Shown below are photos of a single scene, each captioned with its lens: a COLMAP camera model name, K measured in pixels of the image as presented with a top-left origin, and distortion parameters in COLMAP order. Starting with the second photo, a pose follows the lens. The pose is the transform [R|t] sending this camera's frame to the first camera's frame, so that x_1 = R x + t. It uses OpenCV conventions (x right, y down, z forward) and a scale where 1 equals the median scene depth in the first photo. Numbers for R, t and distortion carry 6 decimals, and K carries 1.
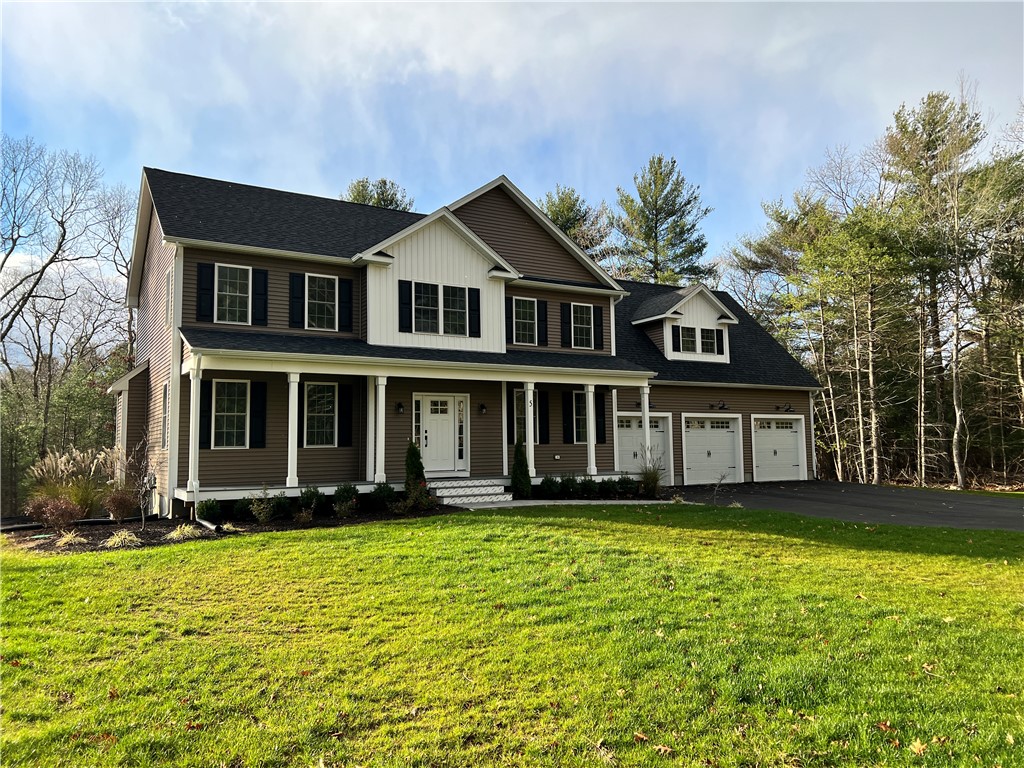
lens RADIAL K [[743.8, 0, 514.5], [0, 743.8, 352.9], [0, 0, 1]] dist [-0.117766, 0.001131]
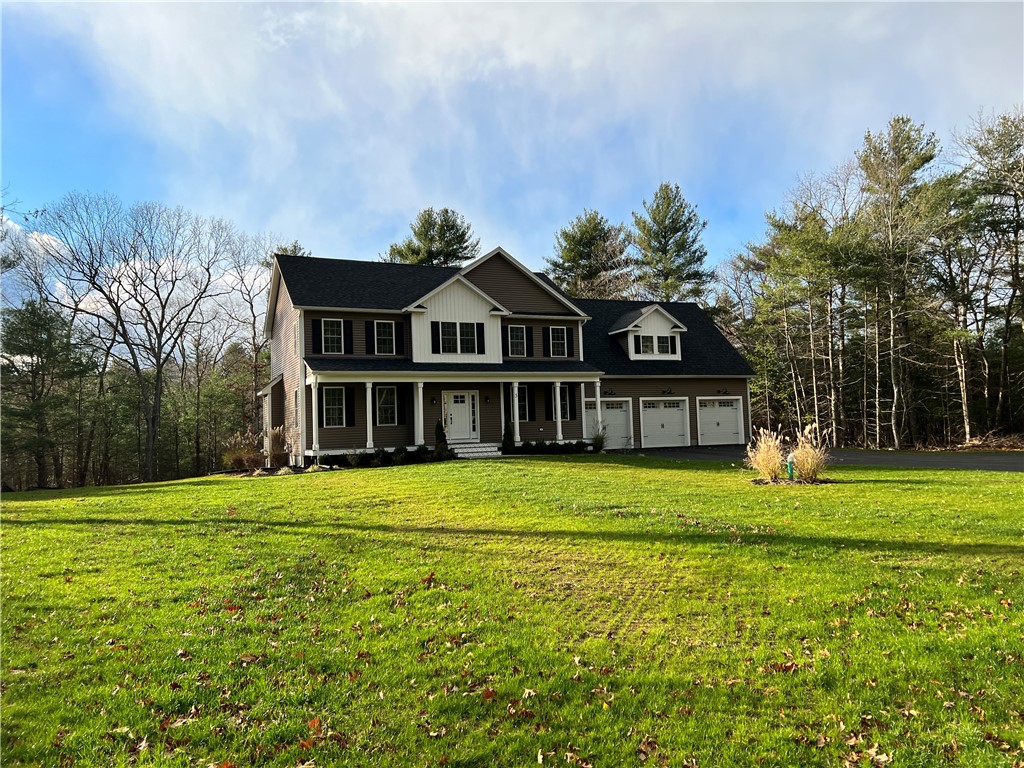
lens RADIAL K [[785.9, 0, 511.2], [0, 785.9, 366.0], [0, 0, 1]] dist [-0.234120, -0.001311]
pose [[0.988056, -0.026070, -0.151877, 0.260895], [0.034113, 0.998136, 0.050599, -0.077980], [0.150275, -0.055176, 0.987103, -0.635070]]
